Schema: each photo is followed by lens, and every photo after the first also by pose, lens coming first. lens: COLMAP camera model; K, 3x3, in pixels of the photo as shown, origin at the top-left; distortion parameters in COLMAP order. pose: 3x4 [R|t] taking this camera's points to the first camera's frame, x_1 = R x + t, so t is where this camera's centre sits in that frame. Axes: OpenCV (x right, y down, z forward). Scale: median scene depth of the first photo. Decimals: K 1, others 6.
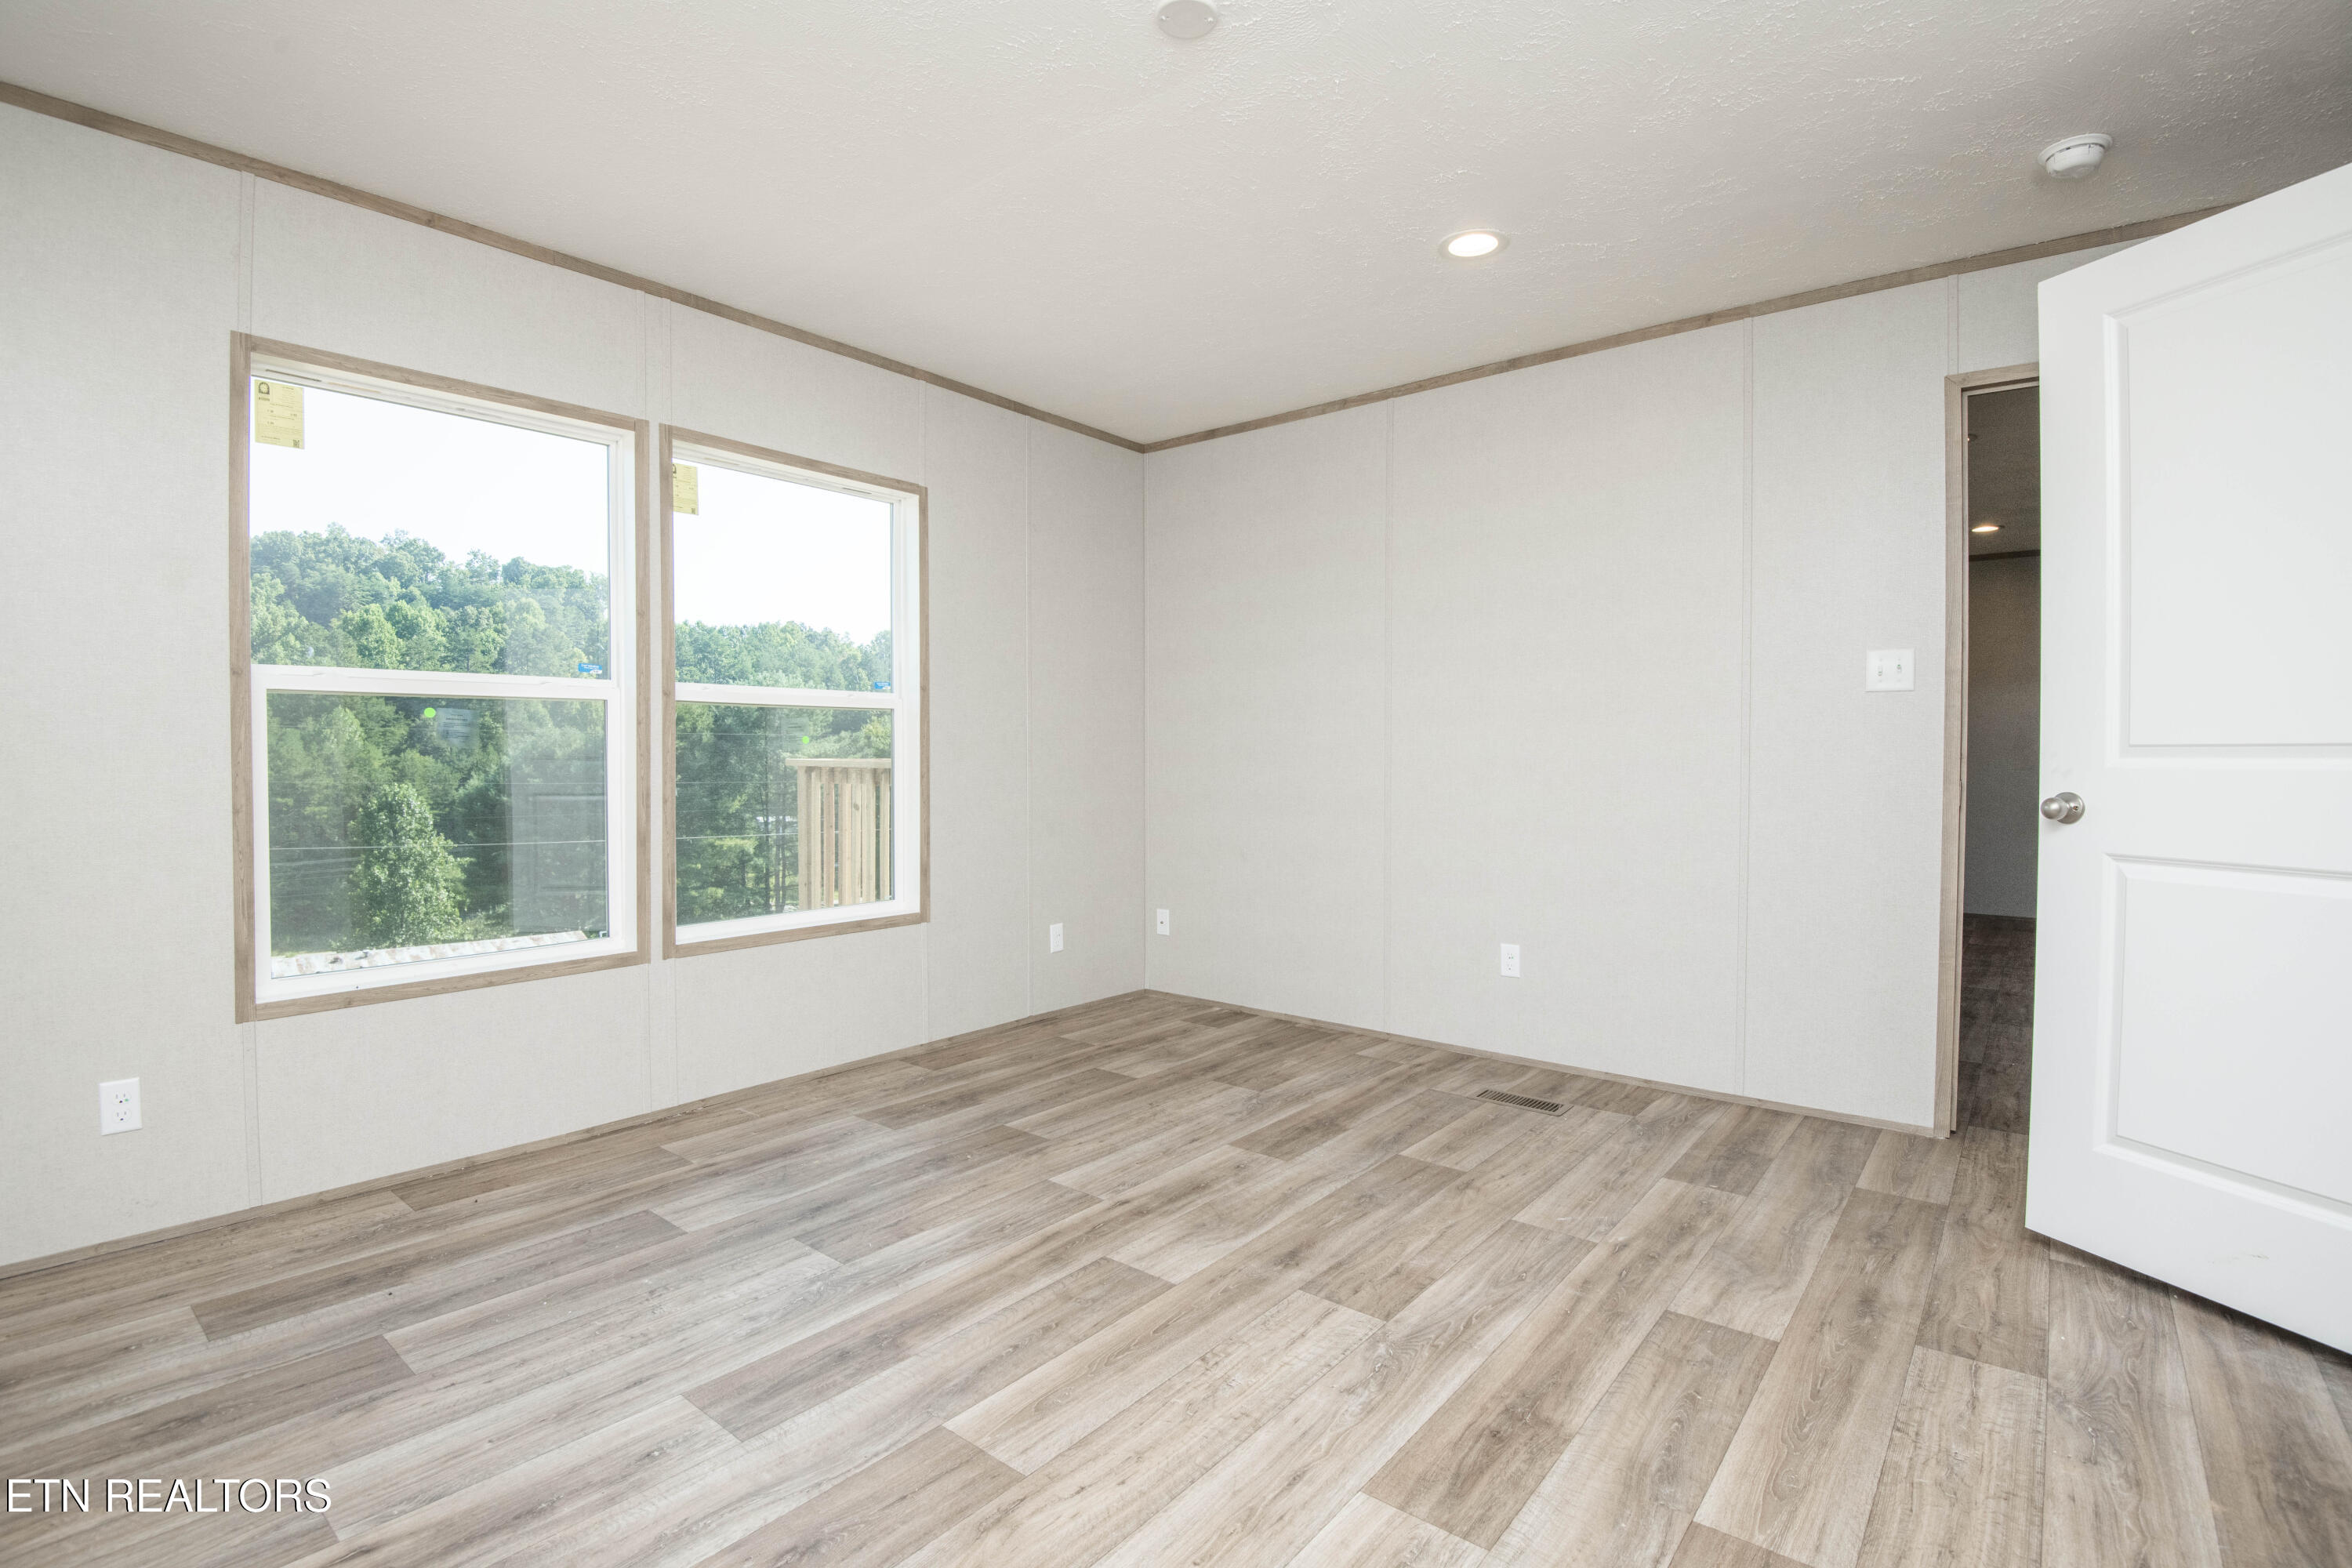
lens RADIAL K [[1087.0, 0, 1176.0], [0, 1087.0, 784.0], [0, 0, 1]] dist [-0.021881, -0.008645]
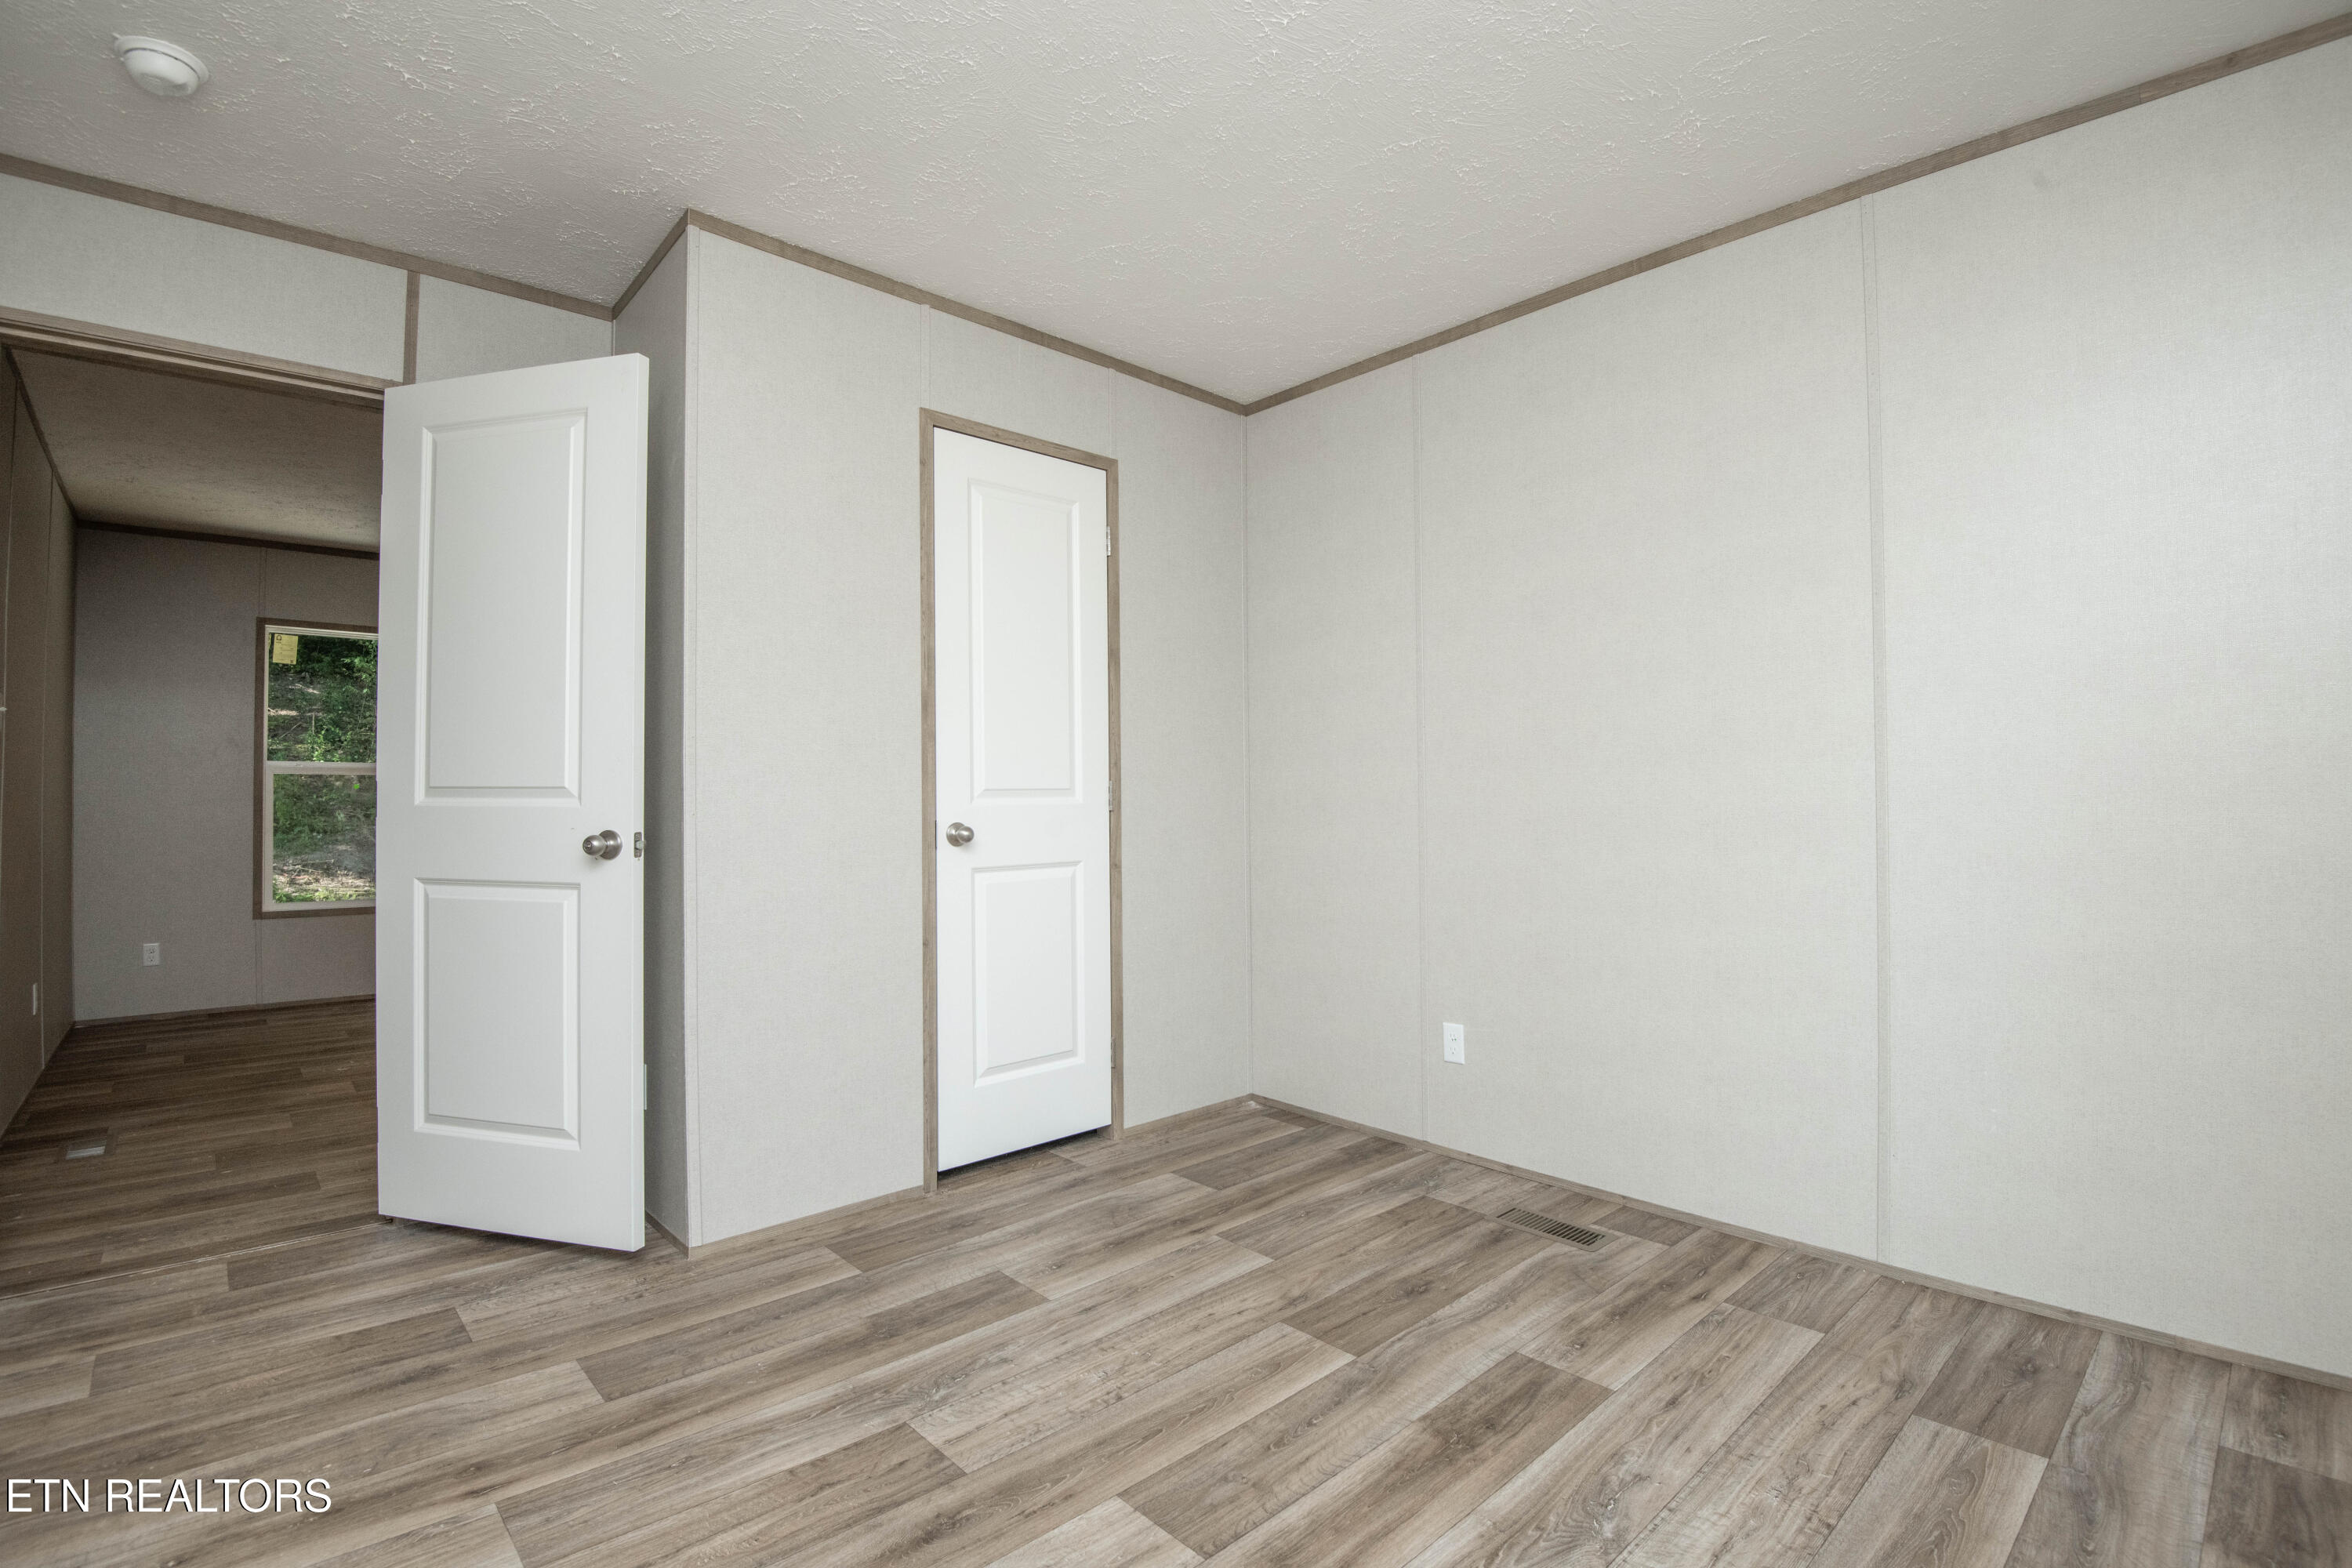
lens RADIAL K [[1092.6, 0, 1204.8], [0, 1092.6, 746.8], [0, 0, 1]] dist [-0.032857, 0.000582]
pose [[-0.993154, 0.012687, 0.116119, -0.173019], [0.010583, 0.999769, -0.018717, -0.052568], [-0.116330, -0.017360, -0.993059, 1.942865]]
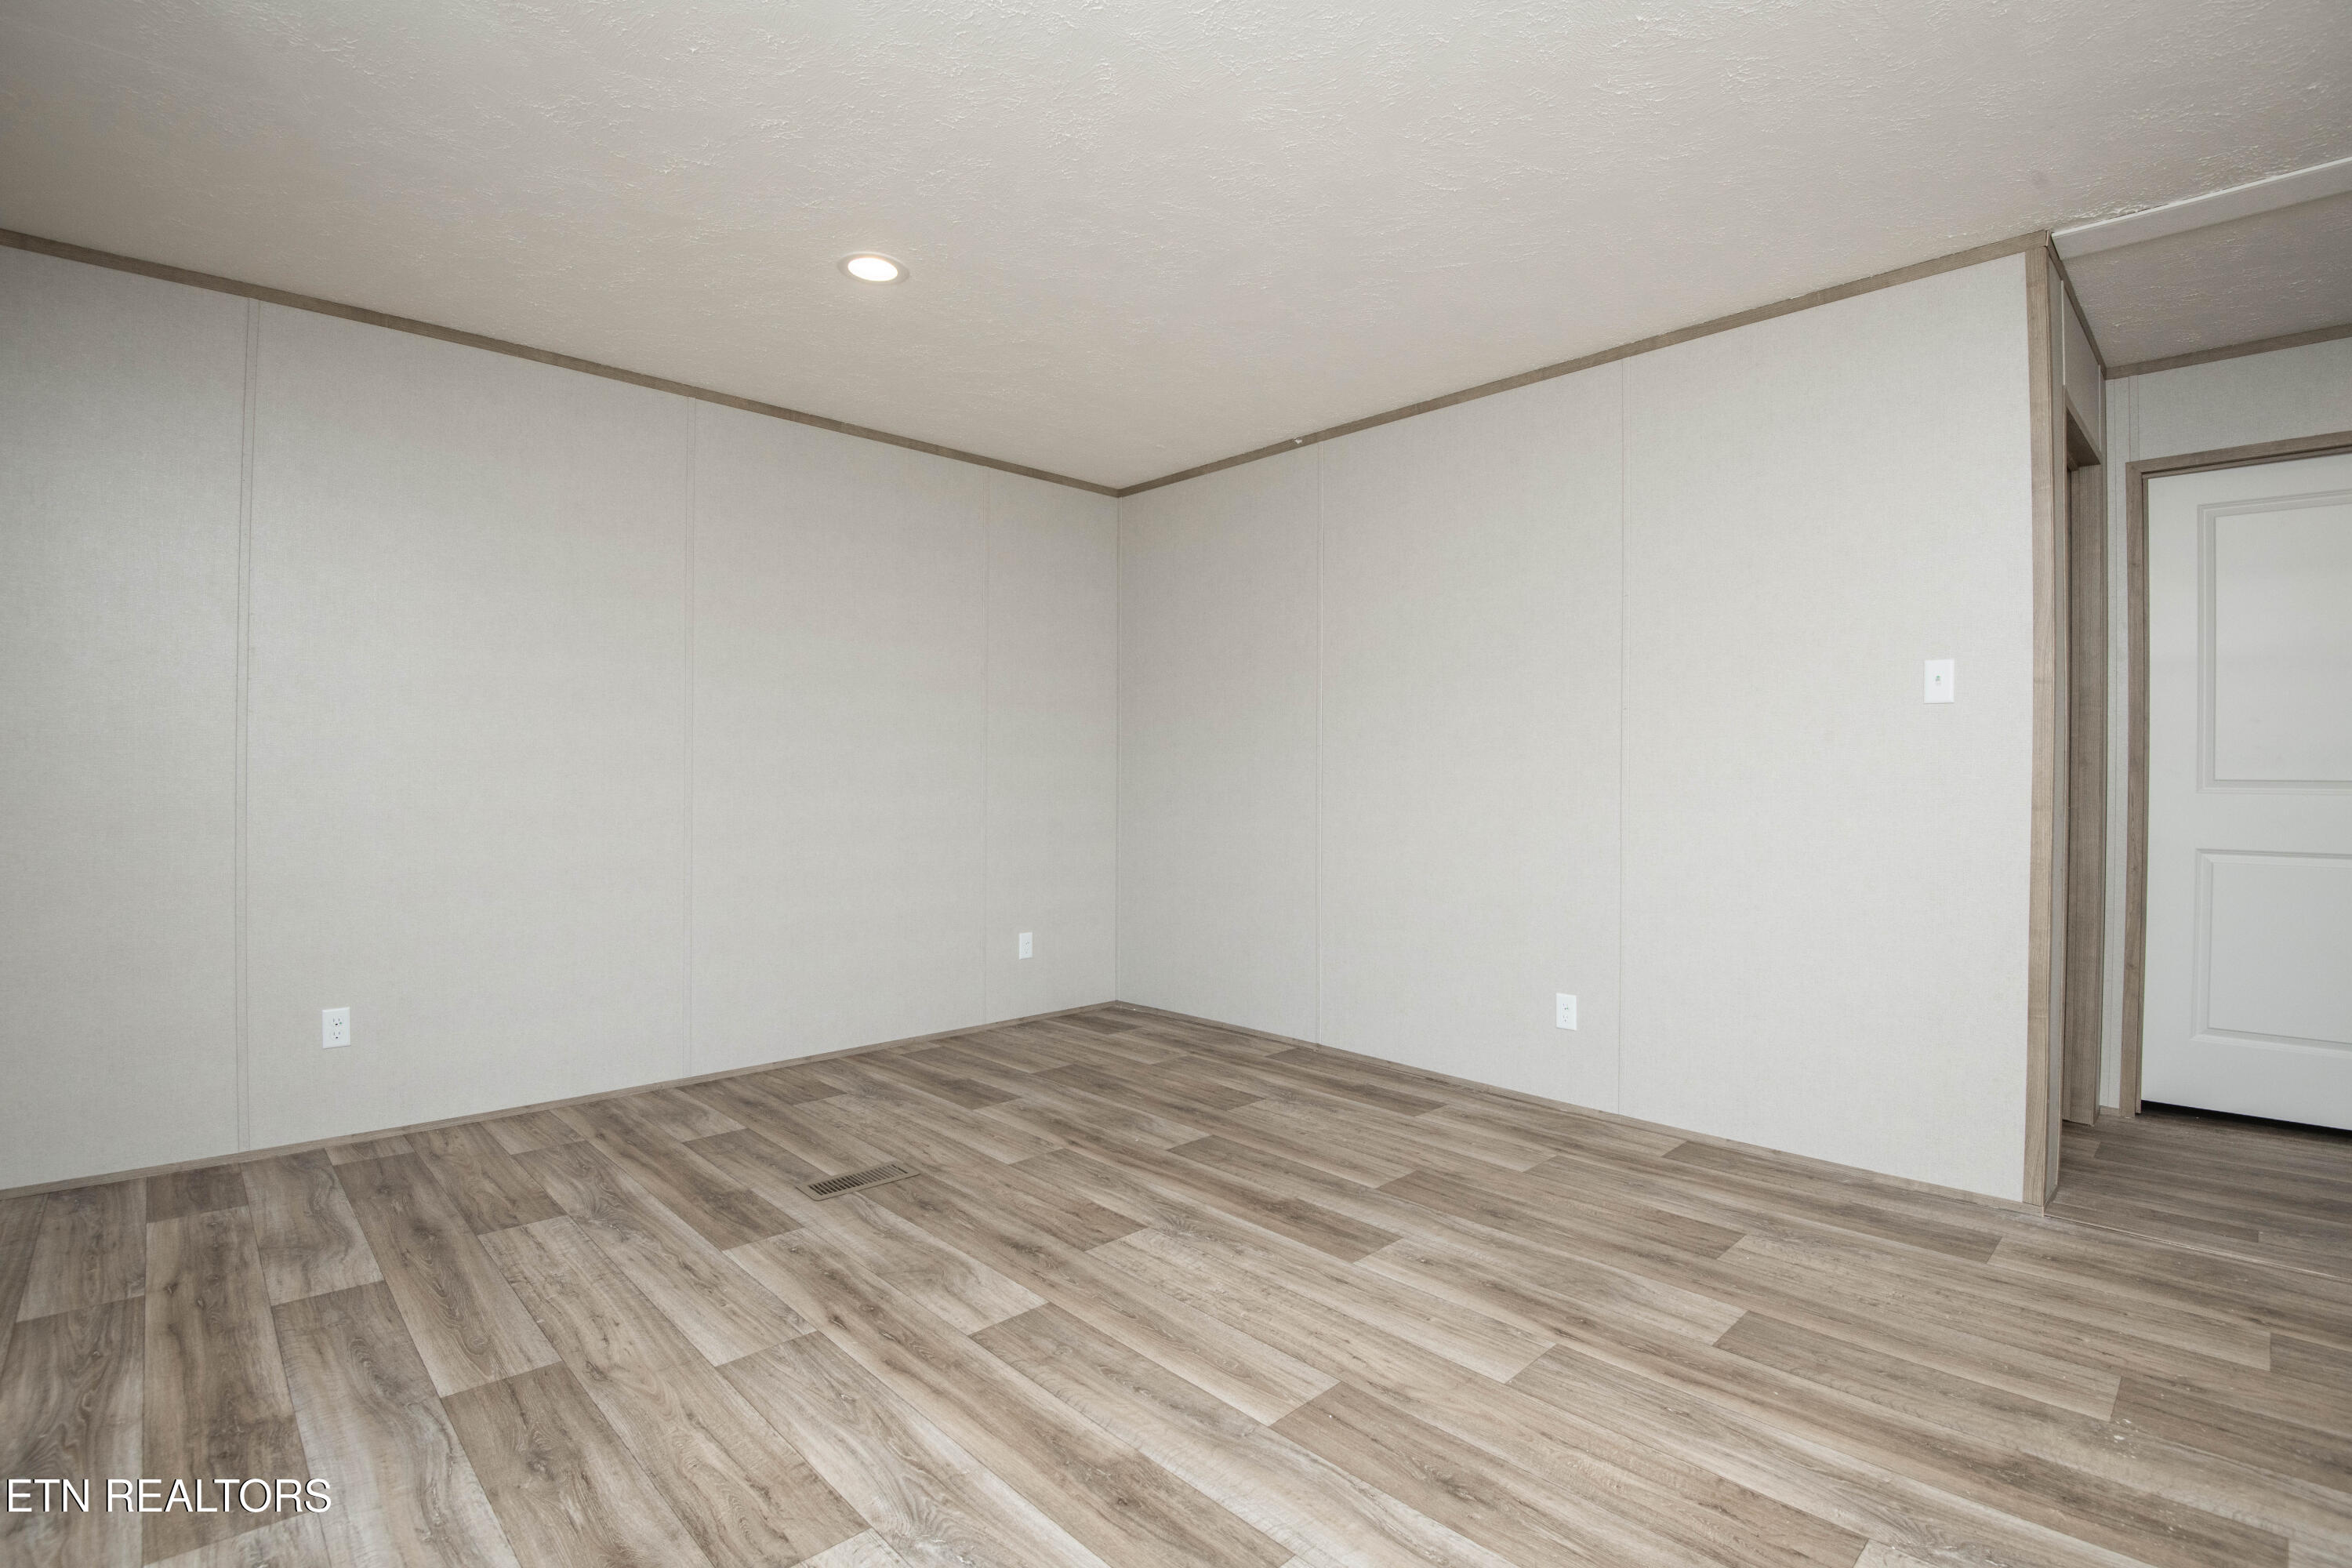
lens RADIAL K [[1092.7, 0, 1187.9], [0, 1092.7, 788.2], [0, 0, 1]] dist [-0.028524, -0.006185]
pose [[0.106391, -0.006786, 0.994301, -1.101583], [0.016370, 0.999853, 0.005072, -0.024670], [-0.994190, 0.015738, 0.106487, 0.836787]]
